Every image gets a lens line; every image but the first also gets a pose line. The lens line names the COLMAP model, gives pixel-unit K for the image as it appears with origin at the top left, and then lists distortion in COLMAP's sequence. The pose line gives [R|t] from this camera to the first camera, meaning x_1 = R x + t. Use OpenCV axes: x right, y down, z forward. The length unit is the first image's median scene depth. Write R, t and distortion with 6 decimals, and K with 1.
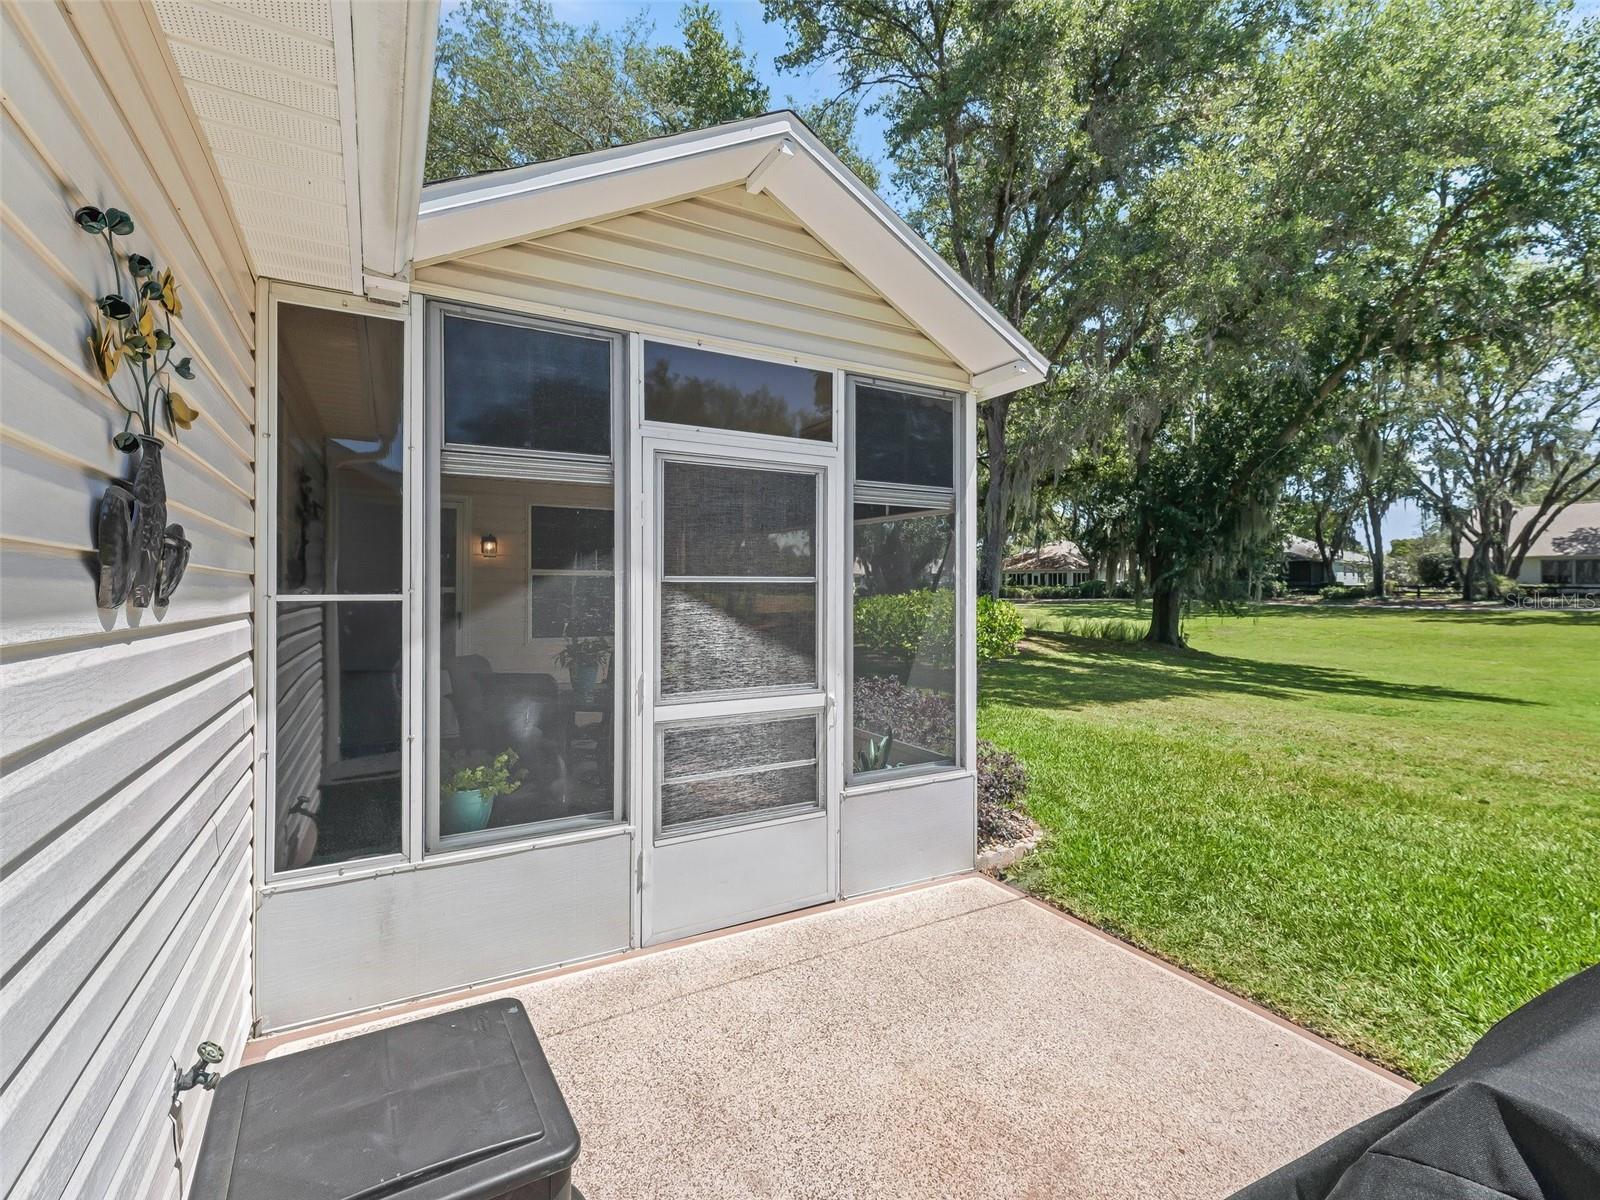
lens RADIAL K [[734.6, 0, 803.5], [0, 734.6, 574.1], [0, 0, 1]] dist [0.002982, 0.000128]
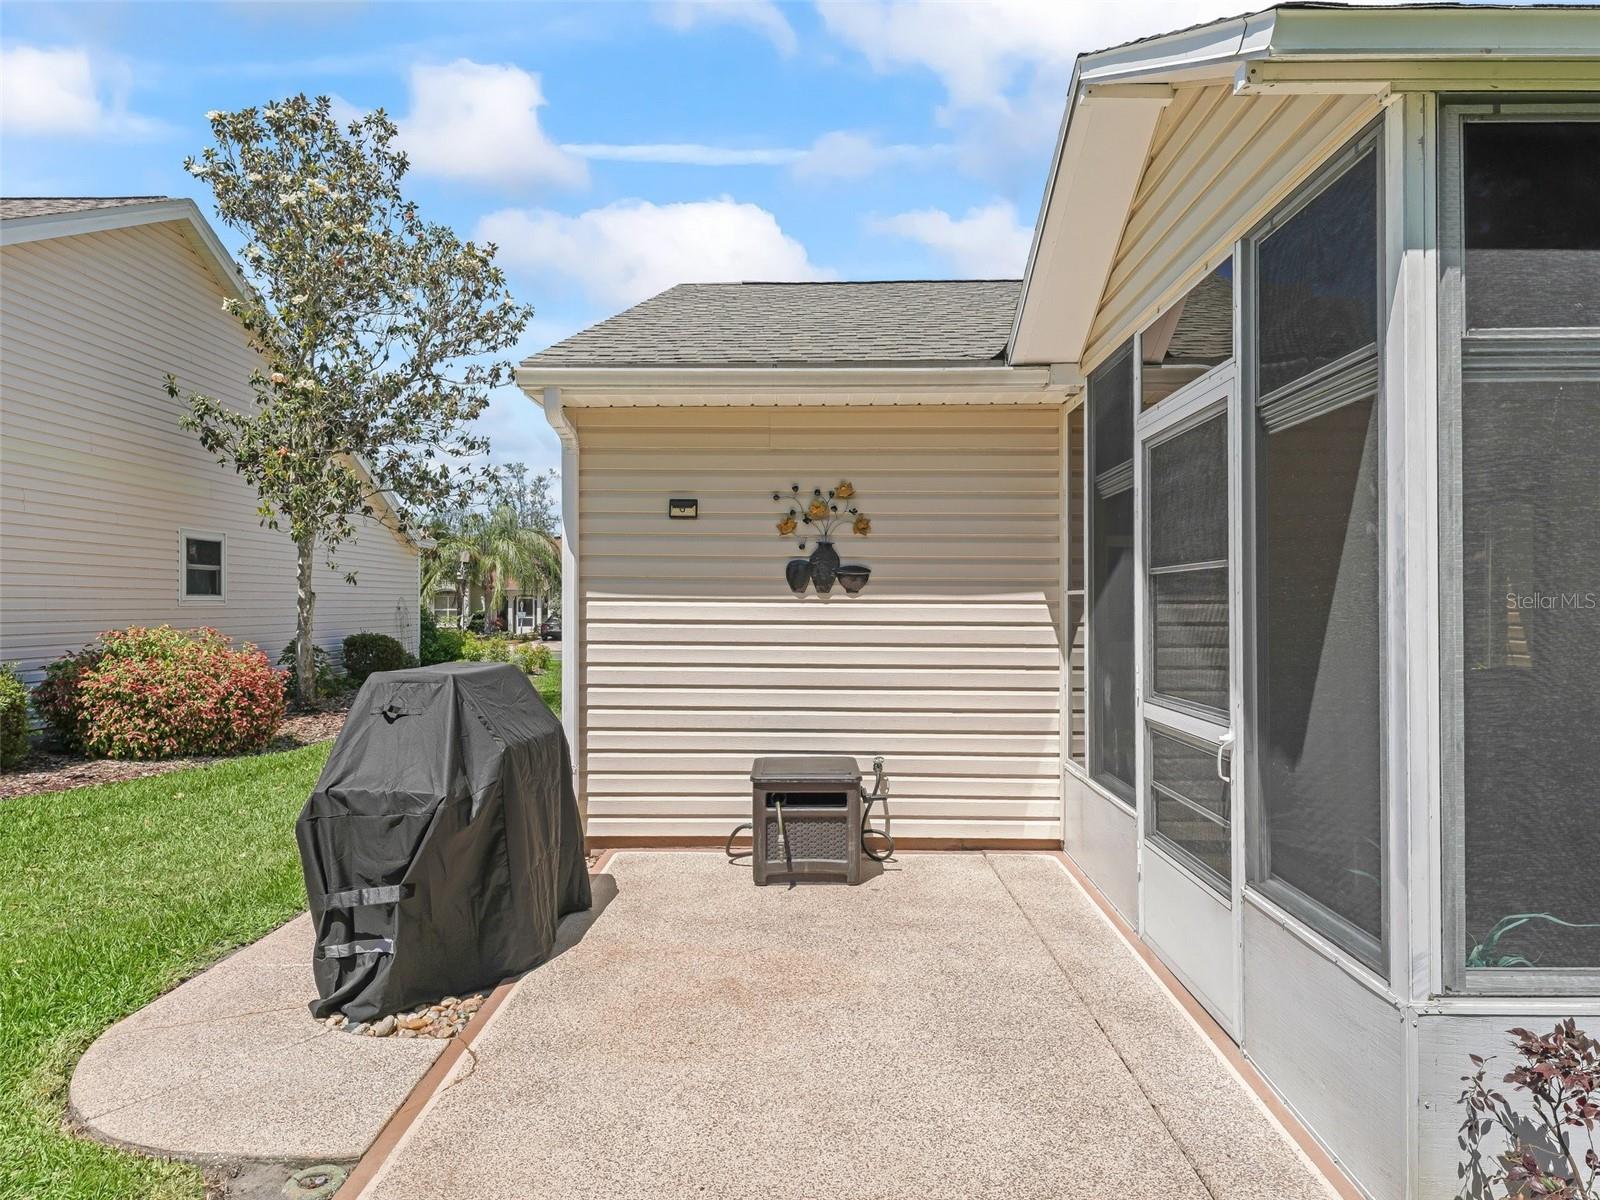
lens RADIAL K [[992.9, 0, 800.7], [0, 992.9, 601.5], [0, 0, 1]] dist [-0.000082, -0.000021]
pose [[-0.530705, -0.000781, -0.847556, 2.334008], [0.006894, 0.999963, -0.005238, 0.101703], [0.847528, -0.008623, -0.530680, 2.634581]]
